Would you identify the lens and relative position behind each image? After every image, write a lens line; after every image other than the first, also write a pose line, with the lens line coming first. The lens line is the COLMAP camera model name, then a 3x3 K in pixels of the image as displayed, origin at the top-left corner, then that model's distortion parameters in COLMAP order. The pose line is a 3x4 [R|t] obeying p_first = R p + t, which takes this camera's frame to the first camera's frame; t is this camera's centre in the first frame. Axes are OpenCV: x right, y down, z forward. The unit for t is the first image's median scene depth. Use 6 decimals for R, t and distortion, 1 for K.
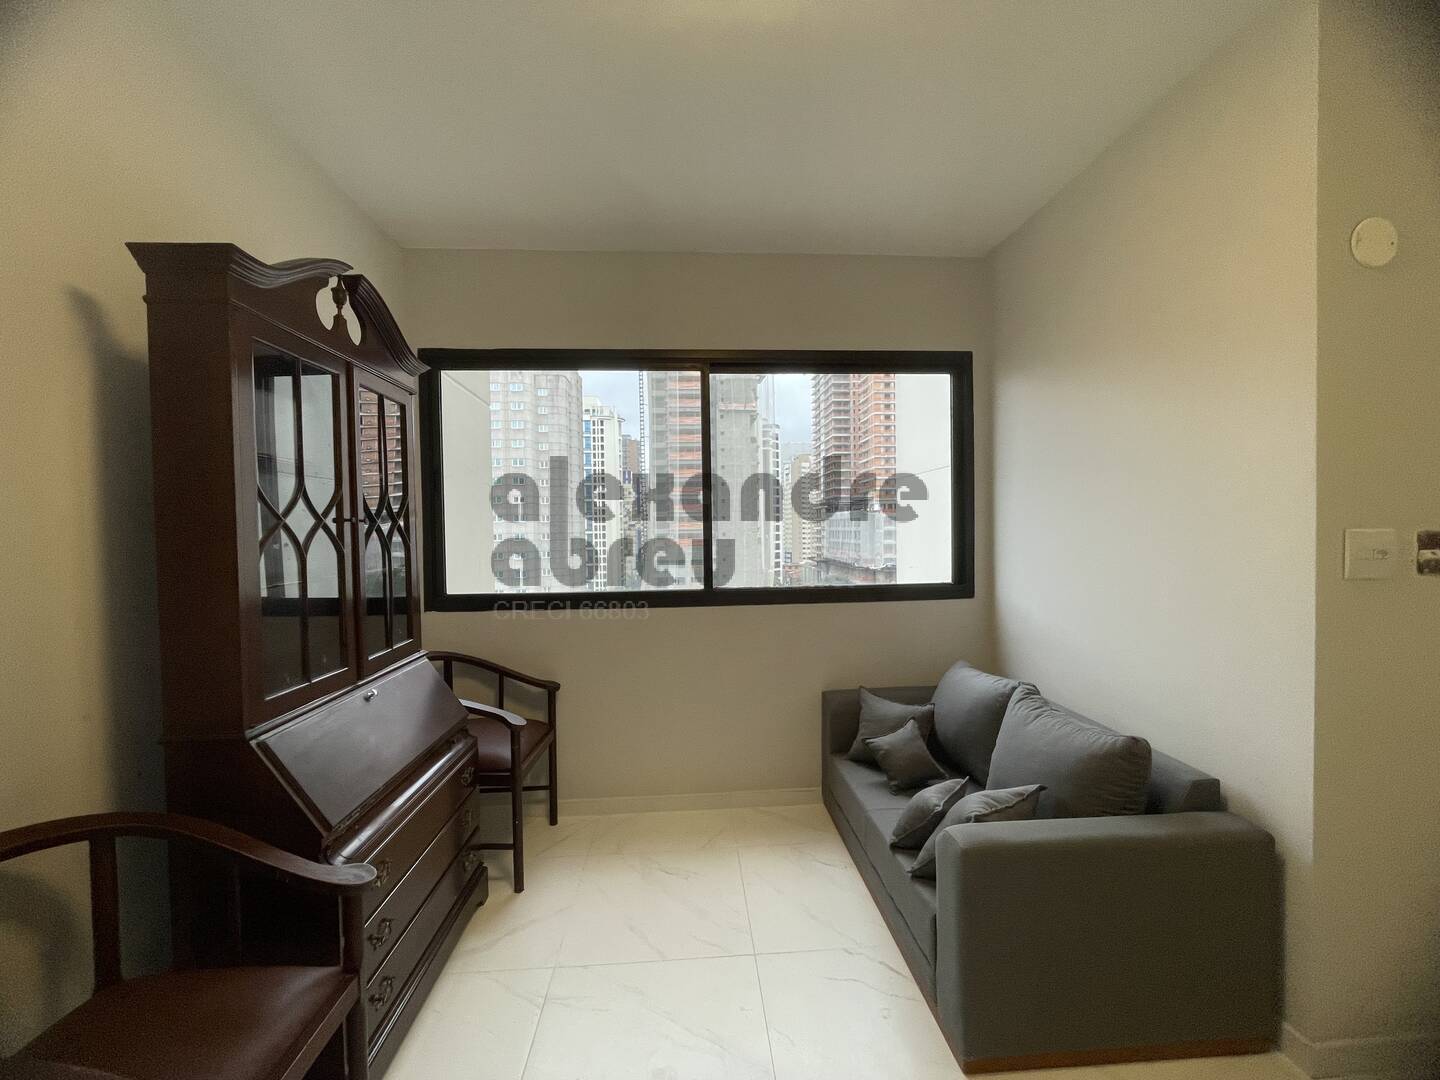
lens RADIAL K [[585.0, 0, 725.7], [0, 585.0, 538.4], [0, 0, 1]] dist [-0.003920, 0.000452]
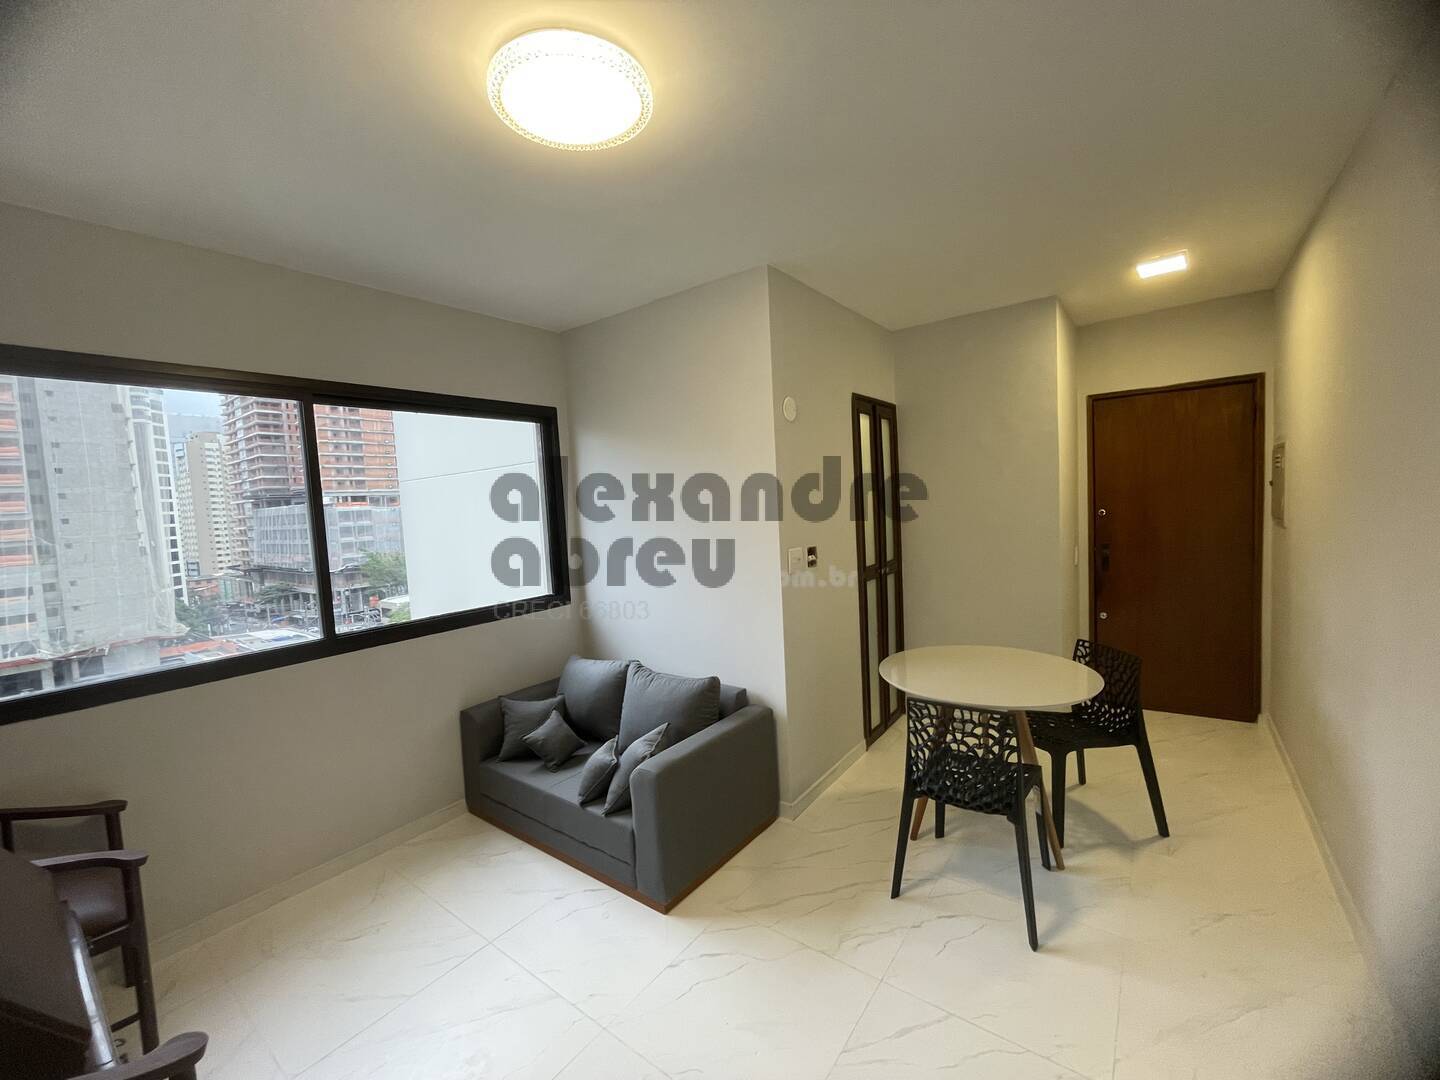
lens RADIAL K [[585.0, 0, 721.8], [0, 585.0, 537.6], [0, 0, 1]] dist [-0.003920, 0.000452]
pose [[0.655469, -0.067993, 0.752155, -0.370615], [0.055091, 0.997590, 0.042171, -0.093456], [-0.753210, 0.013795, 0.657636, -0.100422]]
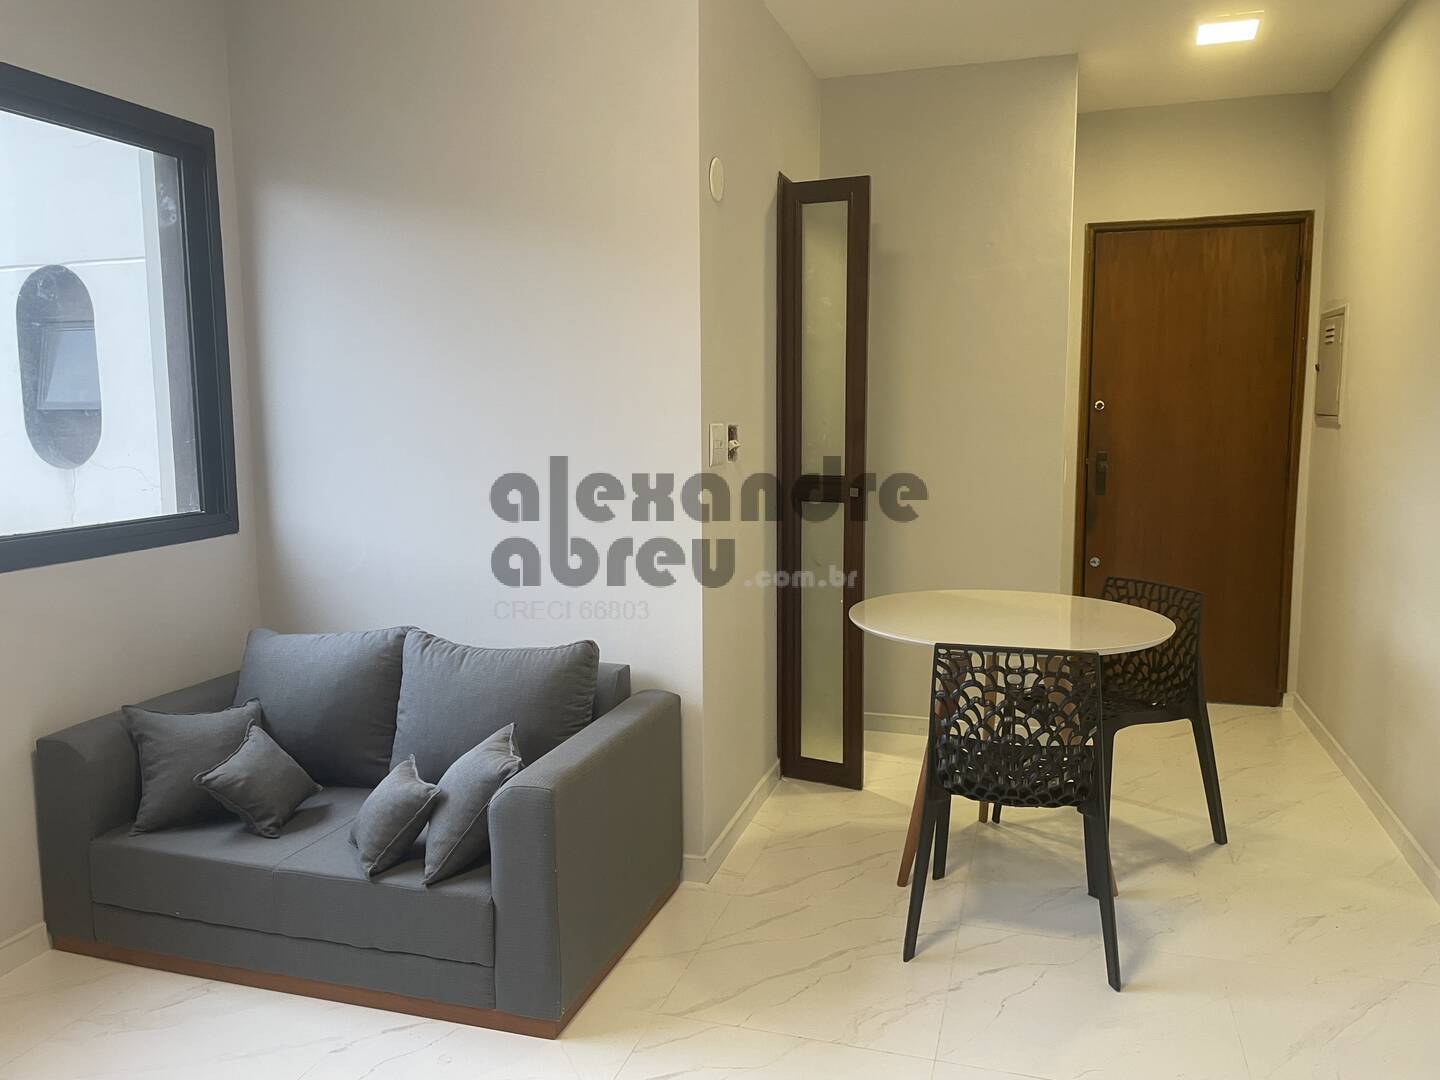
lens RADIAL K [[1096.6, 0, 718.6], [0, 1096.6, 526.8], [0, 0, 1]] dist [0.048318, -0.040974]
pose [[0.356633, -0.092136, 0.929690, -0.612343], [0.015155, 0.995565, 0.092851, -0.008521], [-0.934122, -0.019025, 0.356447, 0.108877]]
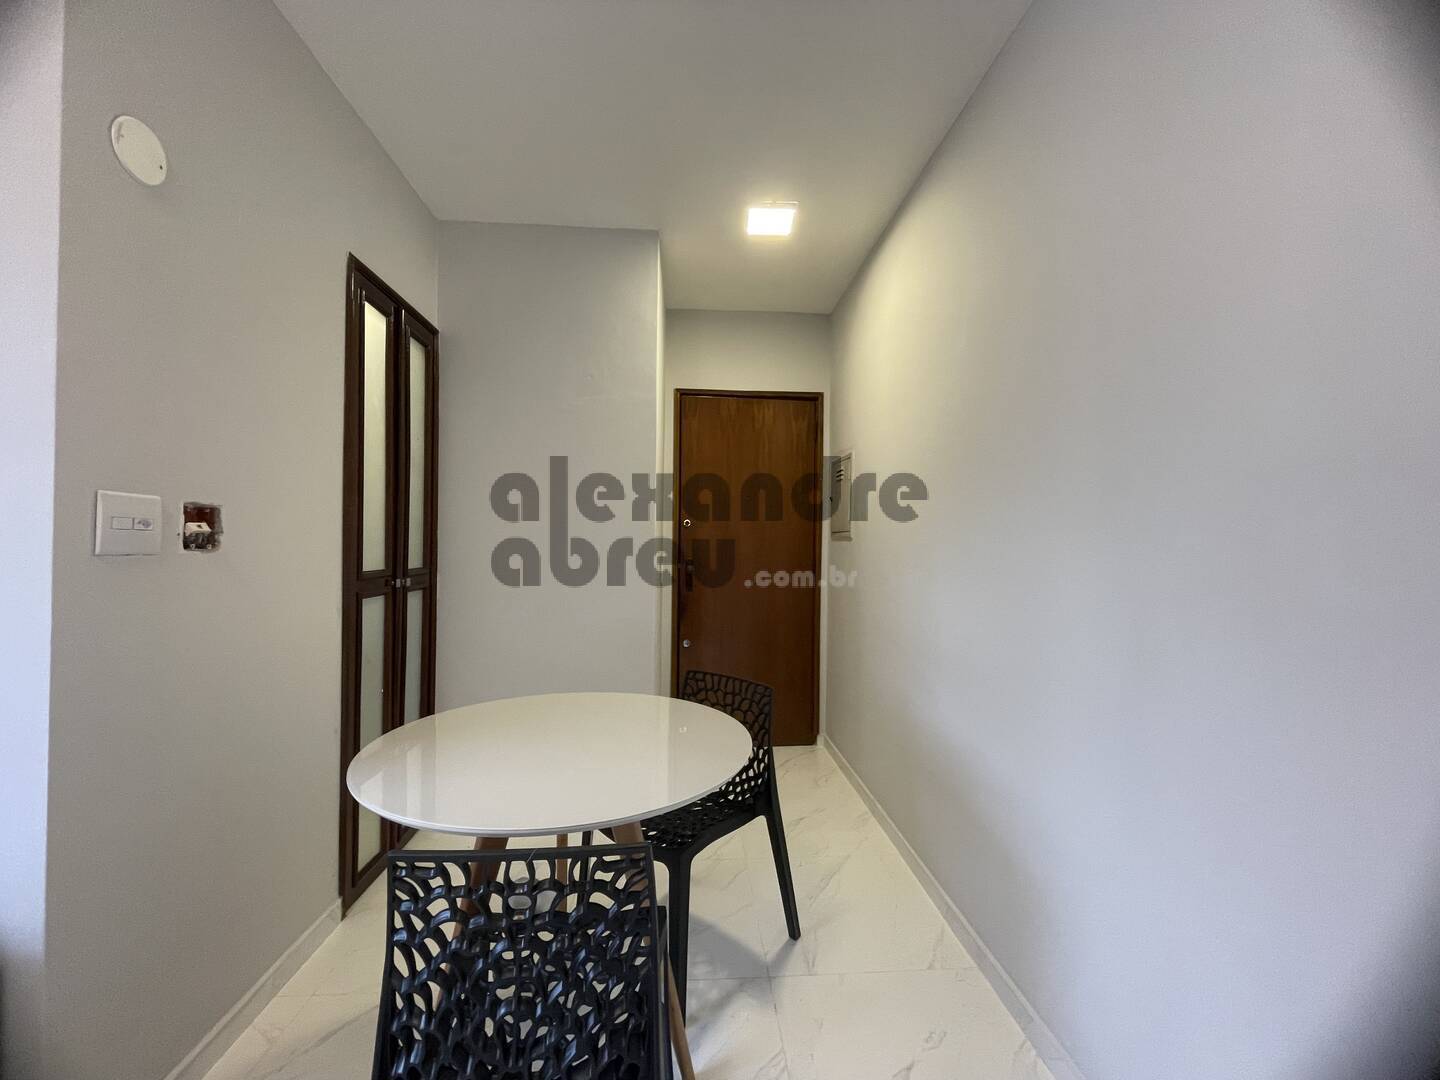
lens RADIAL K [[585.0, 0, 717.5], [0, 585.0, 544.0], [0, 0, 1]] dist [-0.003920, 0.000452]
pose [[0.005533, 0.013041, 0.999900, 0.170958], [0.003952, 0.999907, -0.013063, 0.040084], [-0.999977, 0.004024, 0.005481, 0.099443]]
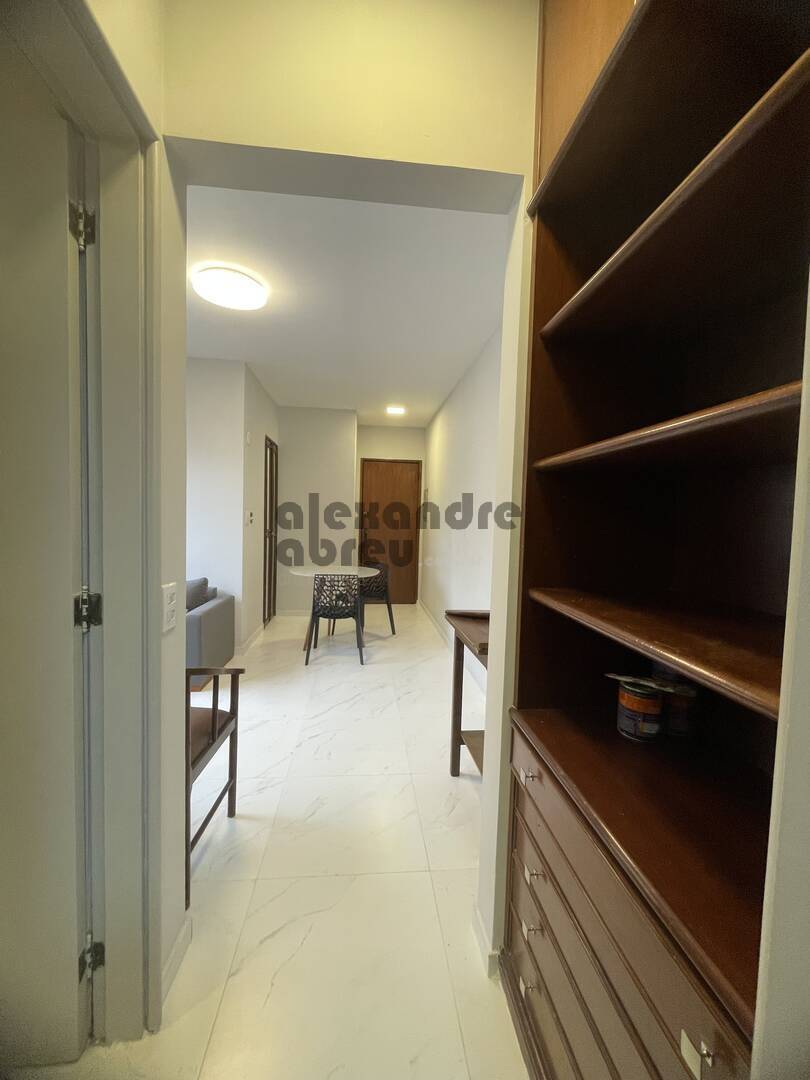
lens RADIAL K [[438.7, 0, 406.1], [0, 438.7, 538.0], [0, 0, 1]] dist [-0.003920, 0.000452]
pose [[-0.035317, -0.030502, 0.998911, -1.115530], [-0.011913, 0.999476, 0.030098, 0.035257], [-0.999305, -0.010837, -0.035662, 0.024204]]
